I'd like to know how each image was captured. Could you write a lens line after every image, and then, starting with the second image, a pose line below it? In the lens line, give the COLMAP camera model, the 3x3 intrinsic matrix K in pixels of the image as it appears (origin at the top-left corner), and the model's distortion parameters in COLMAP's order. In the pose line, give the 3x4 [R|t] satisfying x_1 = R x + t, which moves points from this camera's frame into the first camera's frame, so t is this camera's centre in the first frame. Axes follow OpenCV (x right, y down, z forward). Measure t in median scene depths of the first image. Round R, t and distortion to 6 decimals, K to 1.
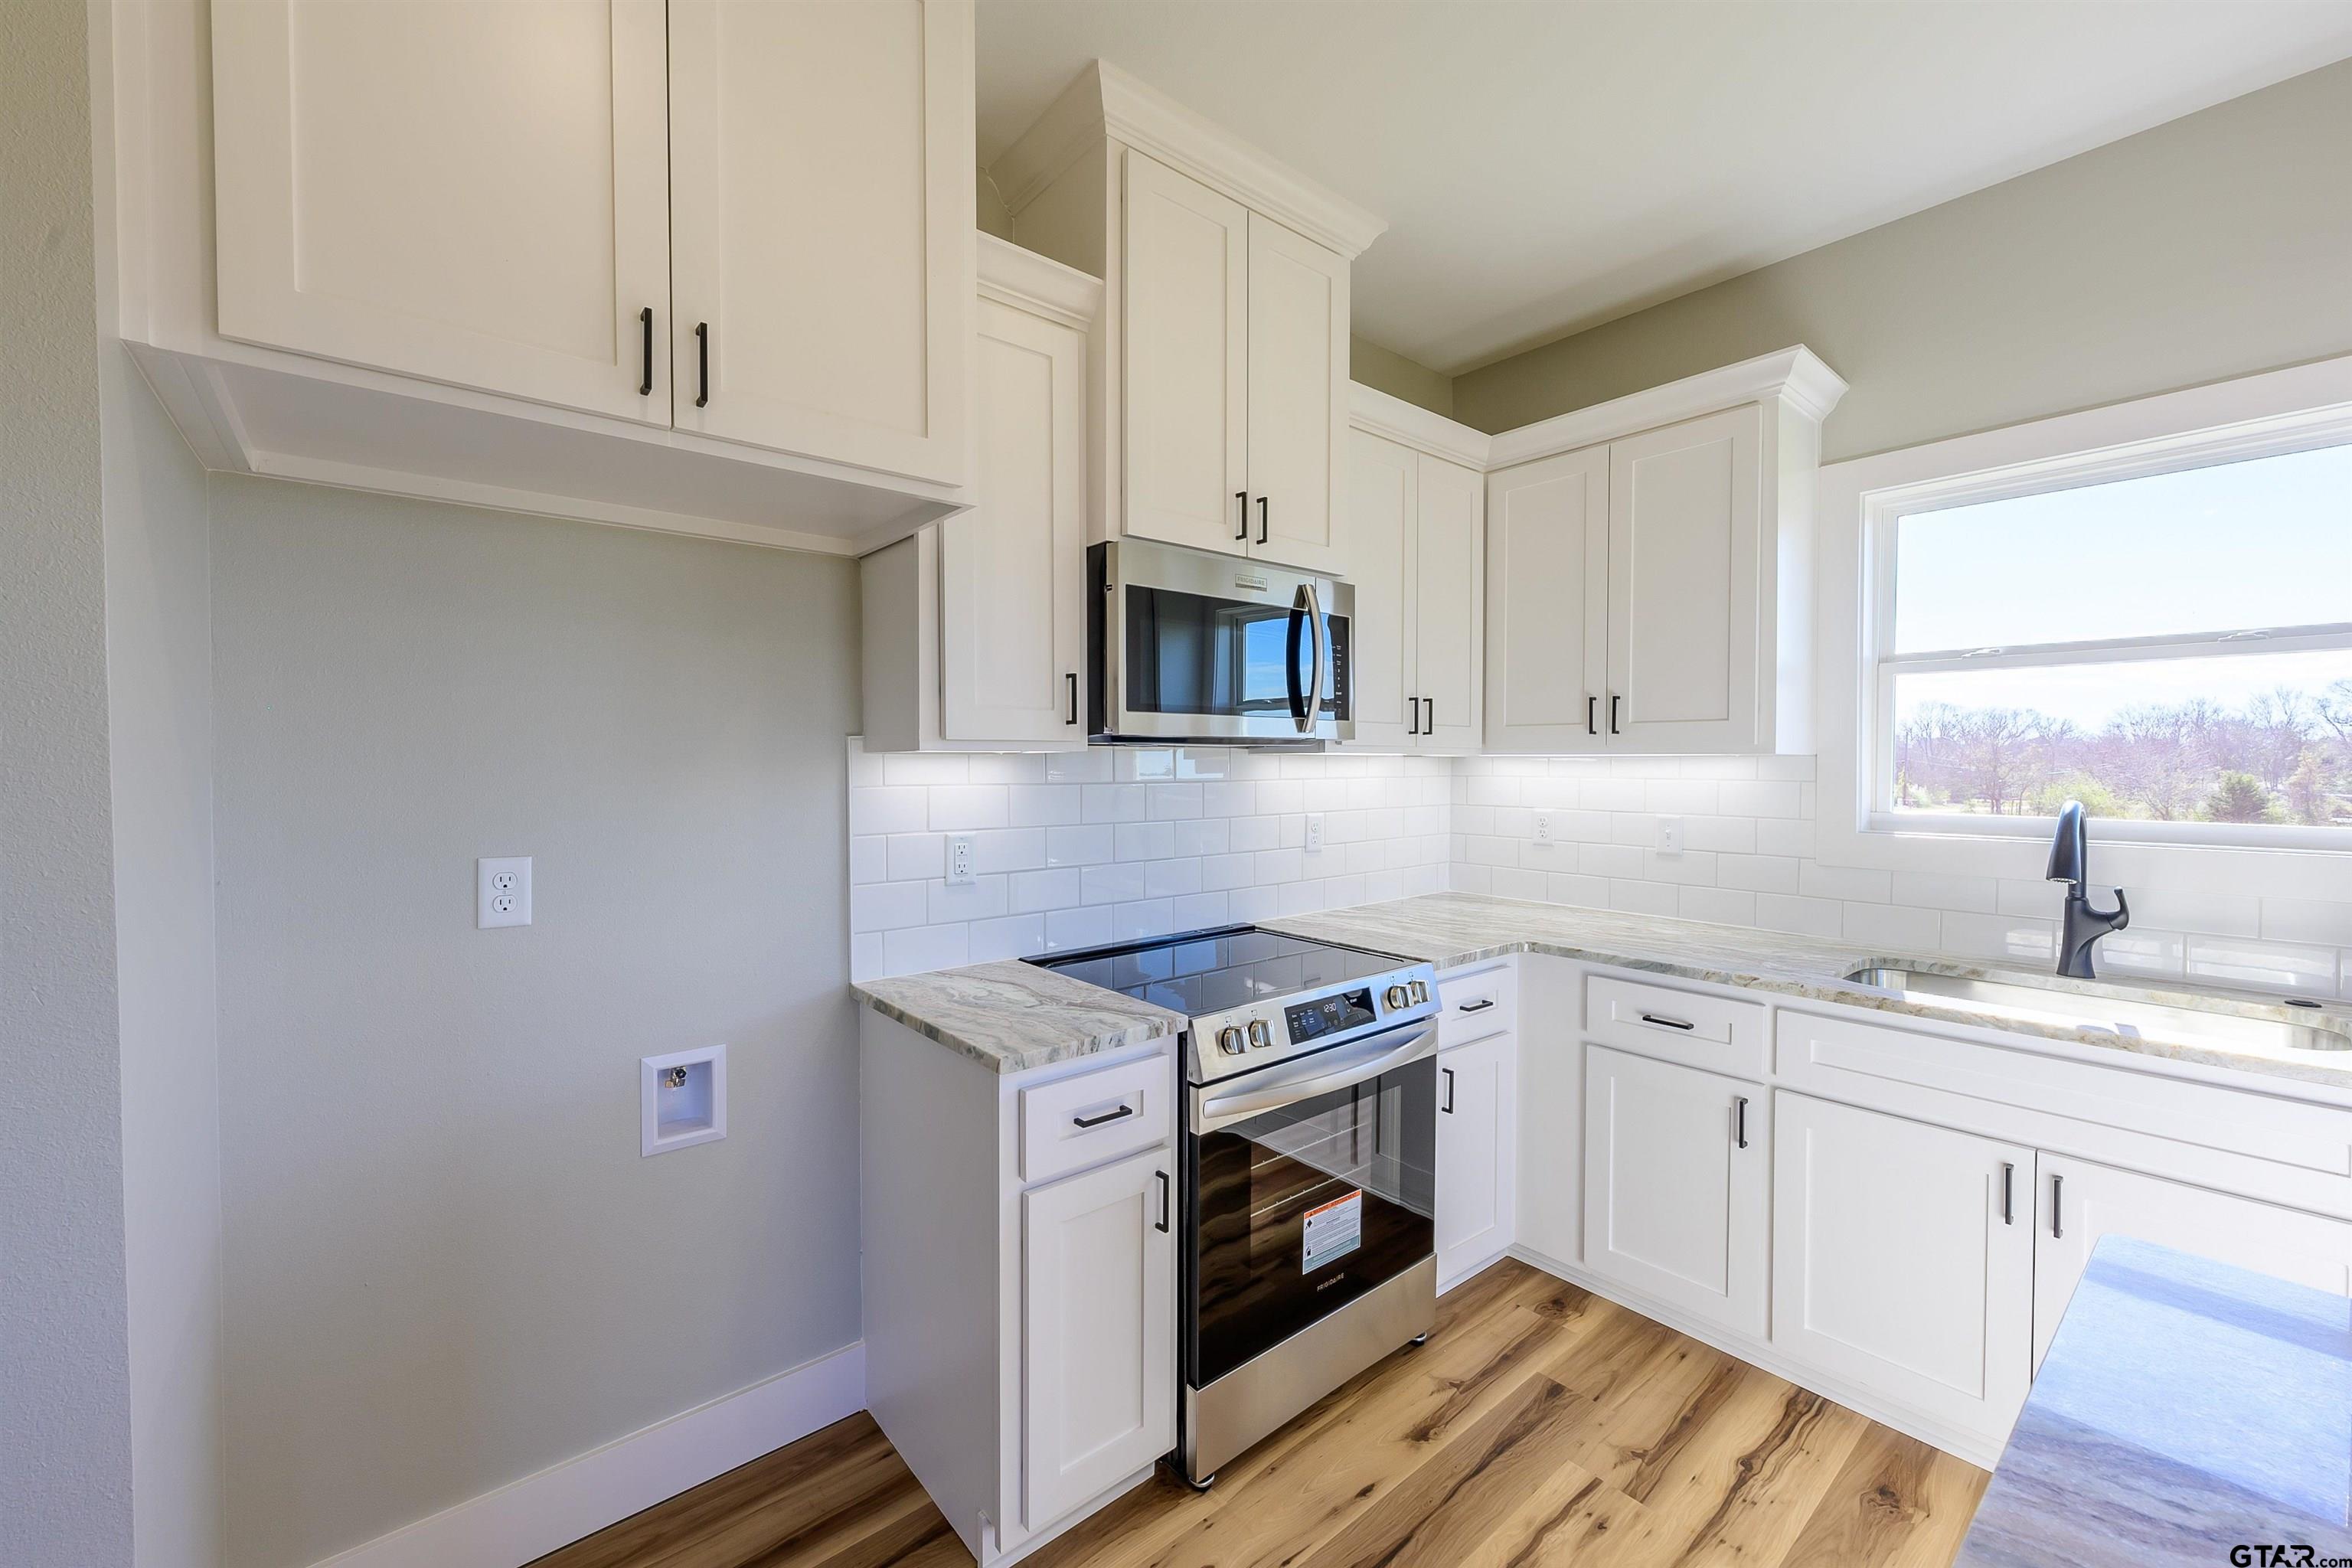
lens RADIAL K [[942.7, 0, 1170.7], [0, 942.7, 778.9], [0, 0, 1]] dist [-0.002275, 0.000083]
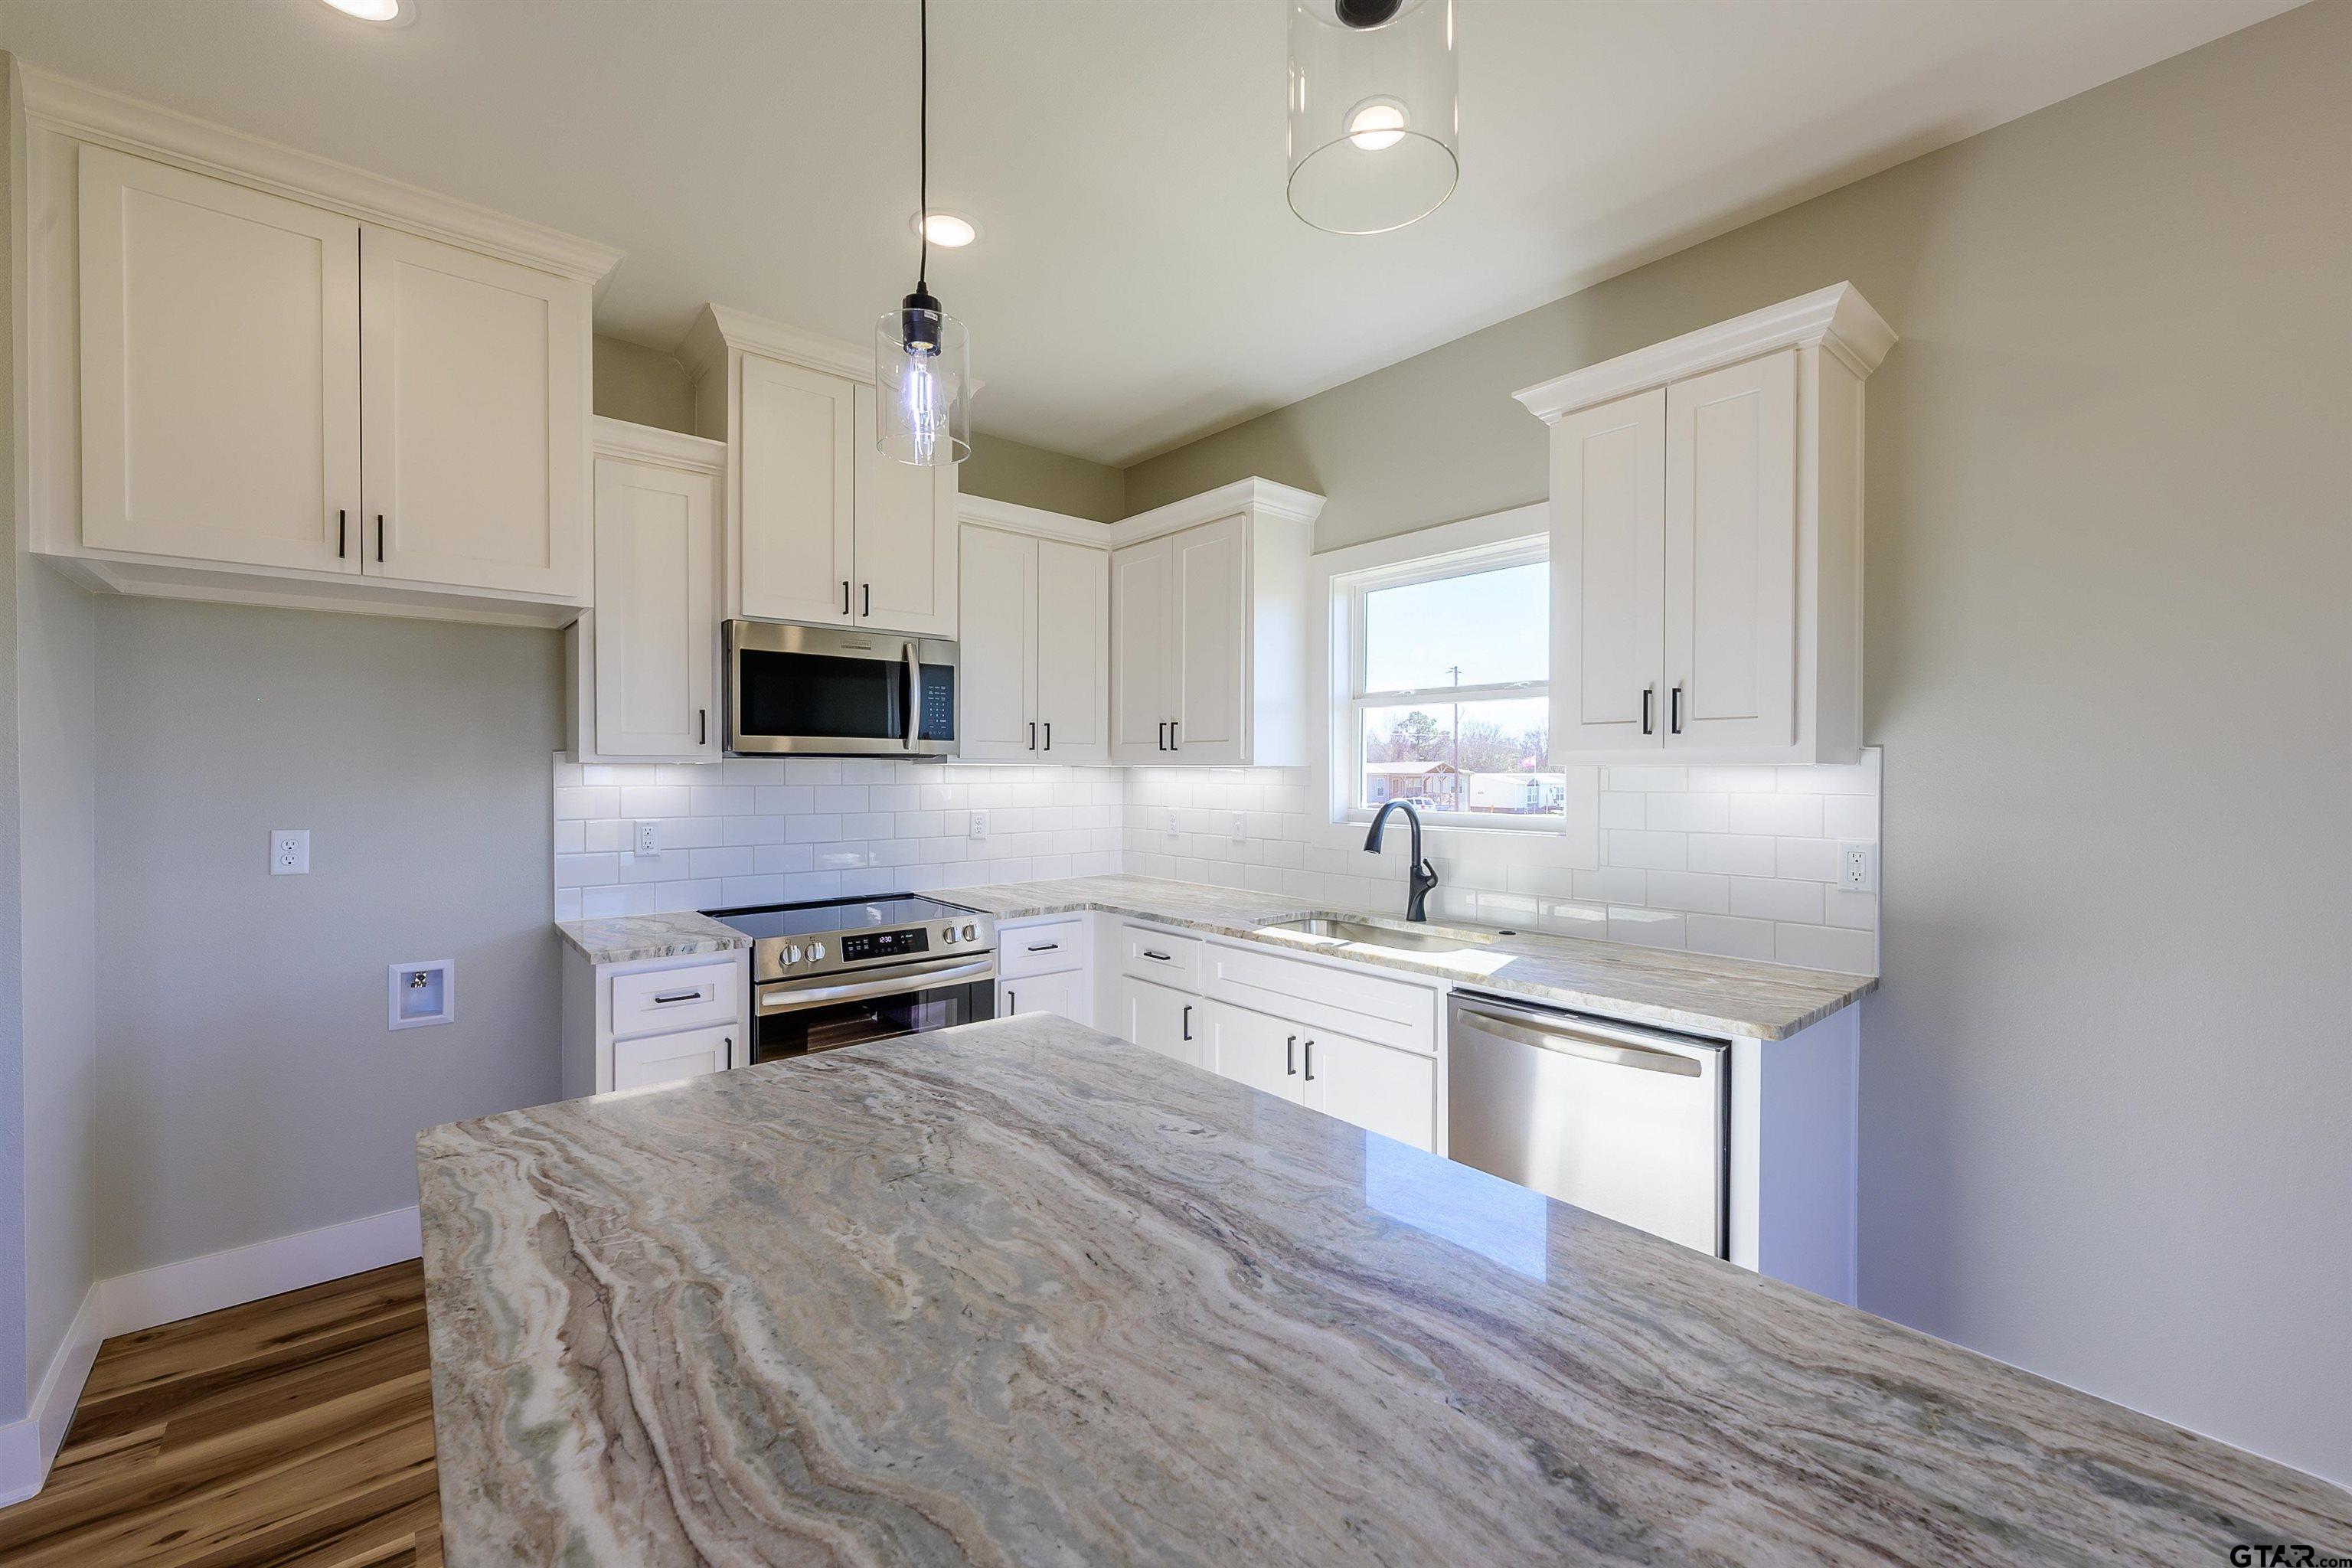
lens RADIAL K [[942.7, 0, 1170.7], [0, 942.7, 778.9], [0, 0, 1]] dist [-0.002275, 0.000083]
pose [[0.999914, 0.003065, 0.012738, 0.545153], [-0.002934, 0.999942, -0.010316, 0.007947], [-0.012769, 0.010278, 0.999866, -0.429564]]
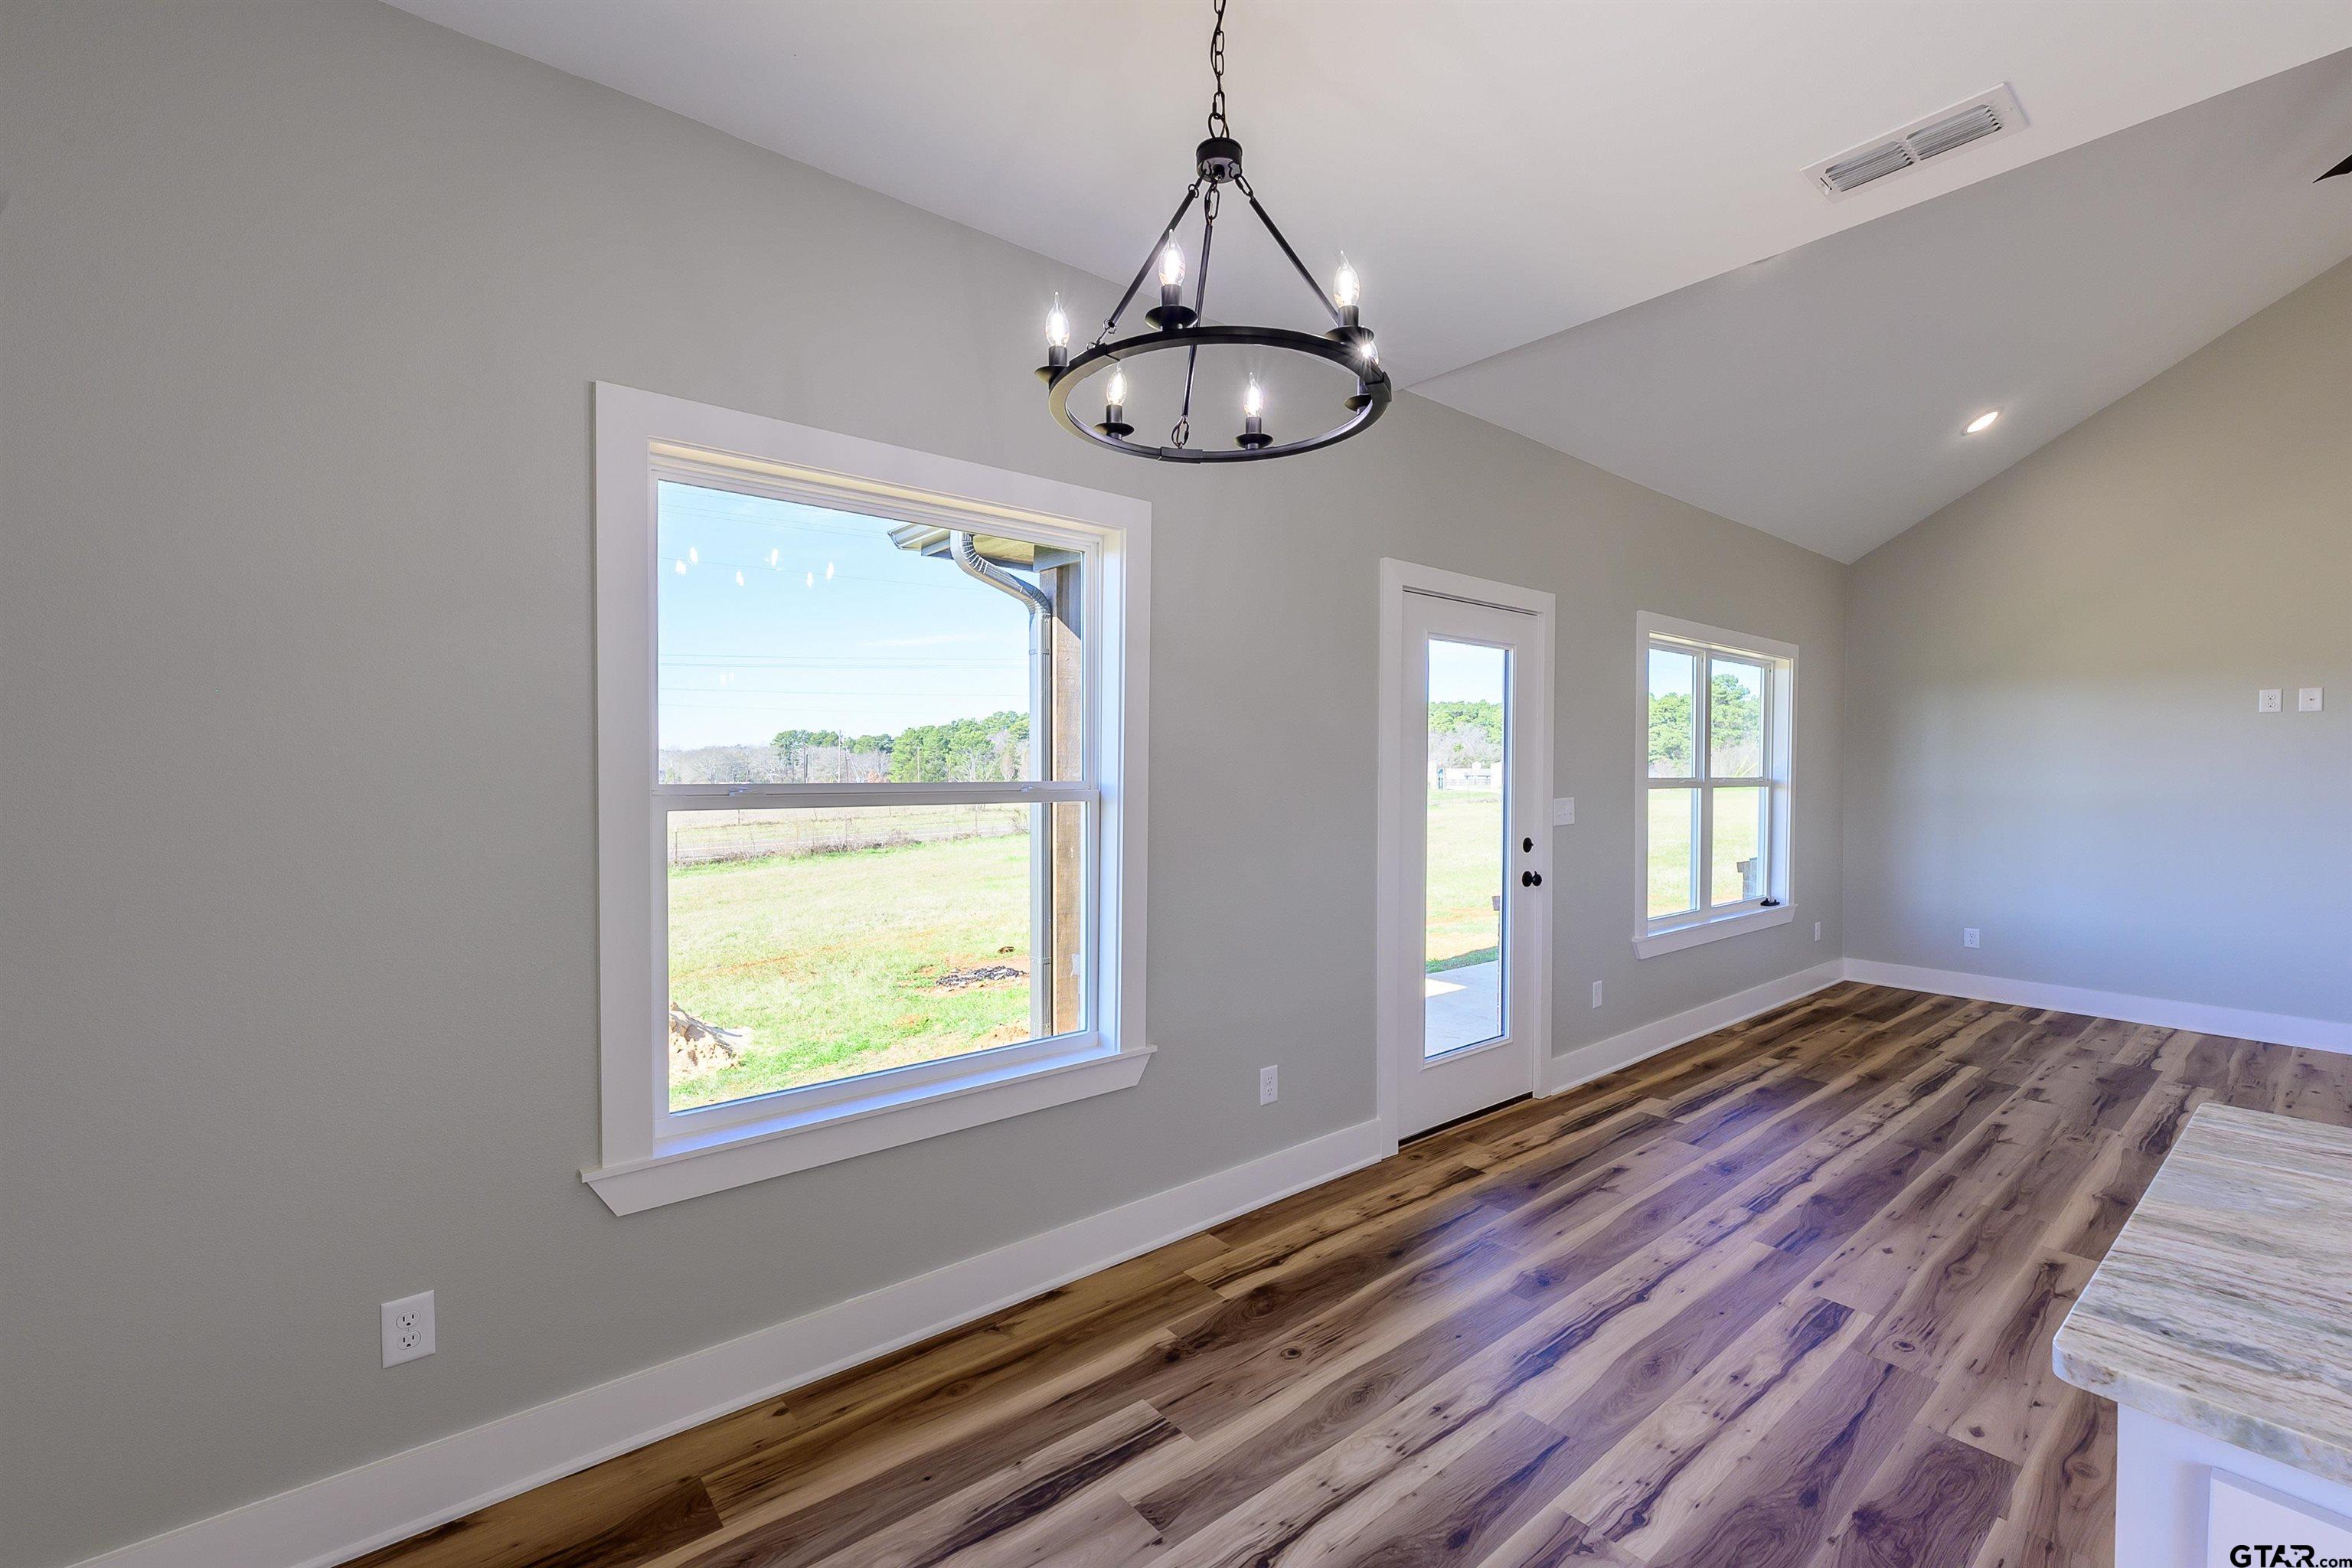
lens RADIAL K [[970.2, 0, 1140.9], [0, 970.2, 784.5], [0, 0, 1]] dist [0.000350, 0.000187]
pose [[-0.999622, -0.004610, 0.027107, 1.253092], [-0.003631, 0.999344, 0.036041, -0.007899], [-0.027255, 0.035928, -0.998983, 0.229937]]
